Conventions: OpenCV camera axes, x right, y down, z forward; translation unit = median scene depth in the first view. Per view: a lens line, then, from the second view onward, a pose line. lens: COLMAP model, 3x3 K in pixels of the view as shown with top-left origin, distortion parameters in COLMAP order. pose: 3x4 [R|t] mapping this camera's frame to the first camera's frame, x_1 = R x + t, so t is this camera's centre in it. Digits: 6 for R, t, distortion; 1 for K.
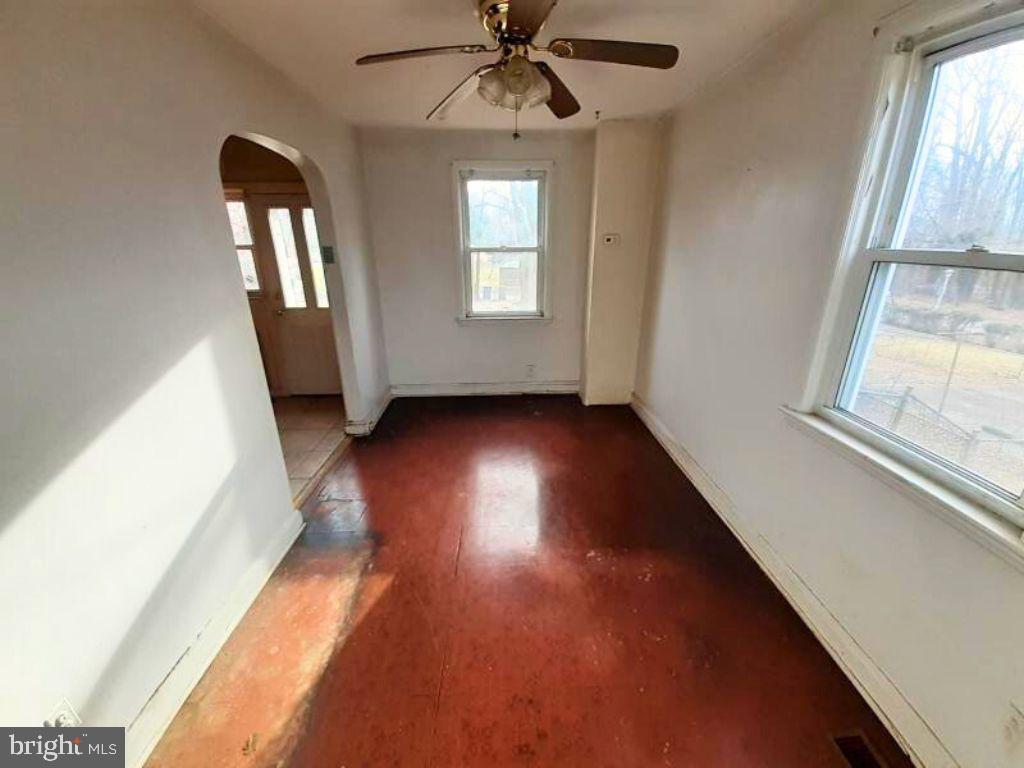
lens RADIAL K [[395.8, 0, 513.7], [0, 395.8, 389.1], [0, 0, 1]] dist [0.010197, -0.014803]
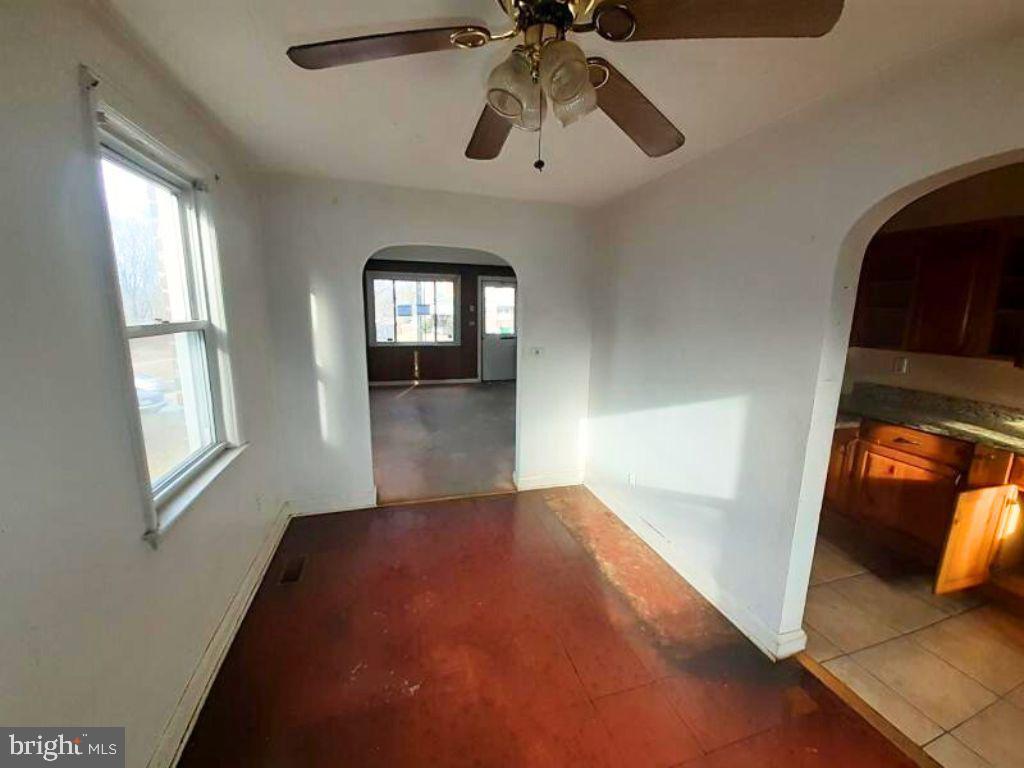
lens RADIAL K [[407.0, 0, 514.2], [0, 407.0, 383.1], [0, 0, 1]] dist [-0.011986, -0.000210]
pose [[-0.965905, 0.034789, -0.256547, 0.106564], [-0.103748, 0.855873, 0.506673, -0.313077], [0.237198, 0.516015, -0.823083, 0.783746]]
